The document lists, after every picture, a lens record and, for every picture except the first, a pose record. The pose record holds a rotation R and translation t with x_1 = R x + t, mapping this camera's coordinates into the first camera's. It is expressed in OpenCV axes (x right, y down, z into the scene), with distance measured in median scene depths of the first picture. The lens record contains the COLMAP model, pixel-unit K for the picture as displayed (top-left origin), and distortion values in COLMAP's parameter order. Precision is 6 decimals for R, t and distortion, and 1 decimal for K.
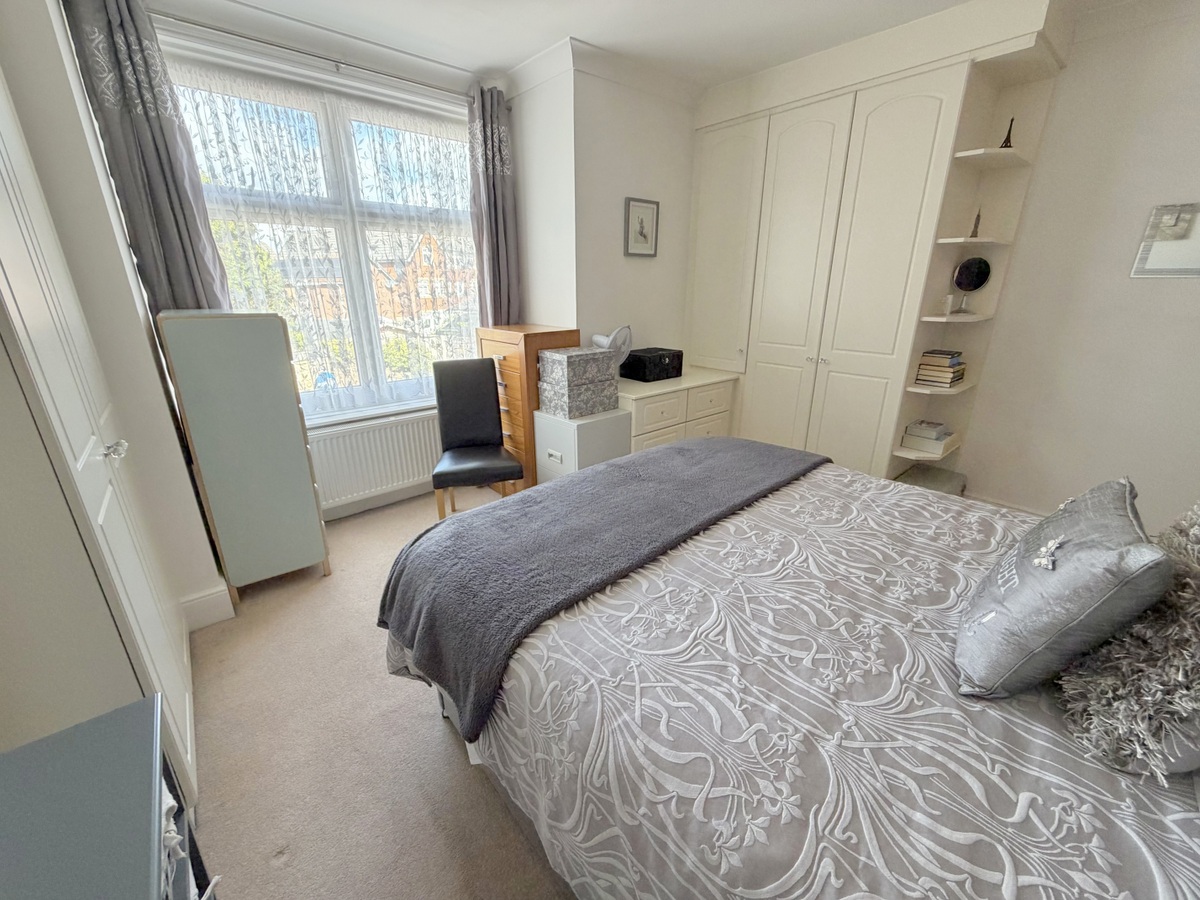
lens RADIAL K [[478.4, 0, 597.1], [0, 478.4, 449.1], [0, 0, 1]] dist [0.000678, -0.000623]
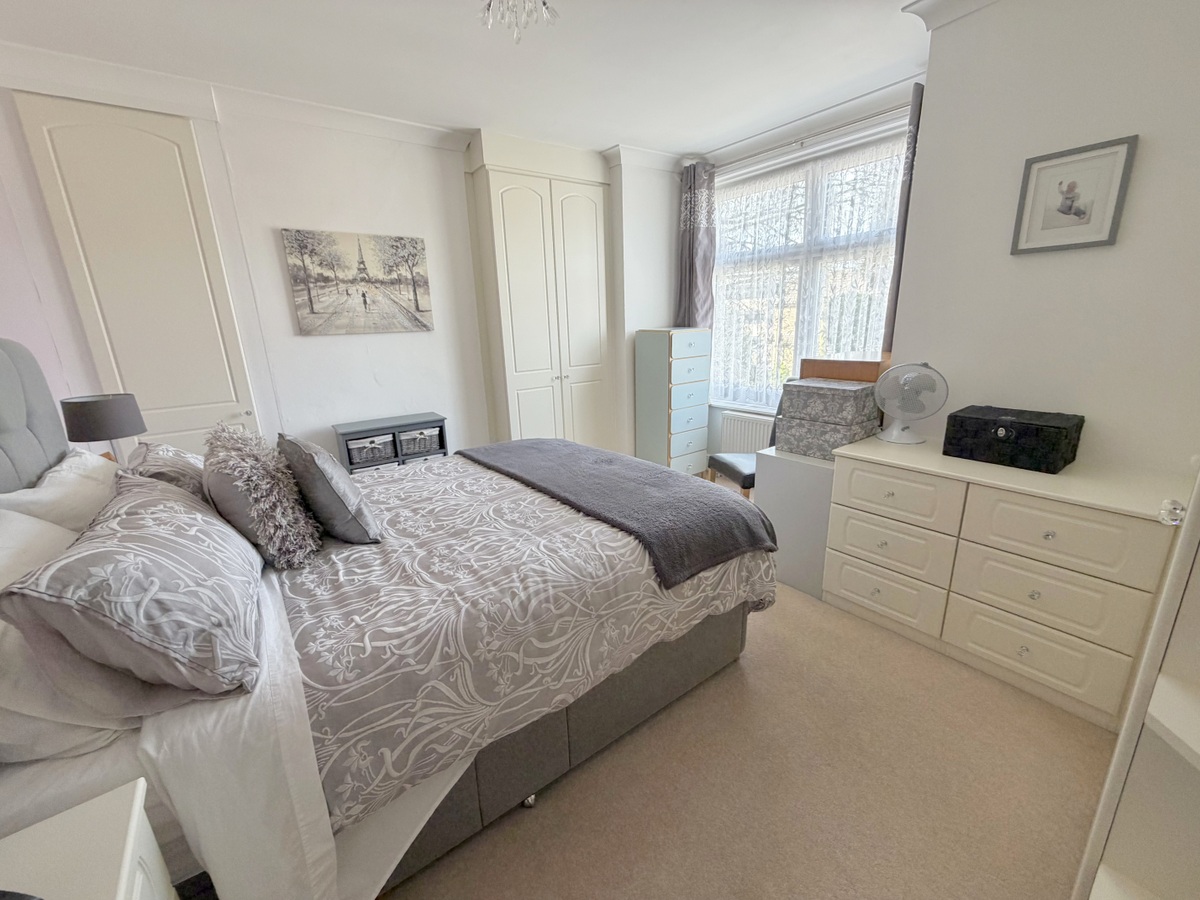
lens RADIAL K [[478.4, 0, 598.1], [0, 478.4, 448.2], [0, 0, 1]] dist [0.000678, -0.000623]
pose [[-0.071092, 0.264360, -0.961800, 0.944723], [-0.289397, 0.917298, 0.273520, -0.238383], [0.954565, 0.297787, 0.011292, 0.699949]]
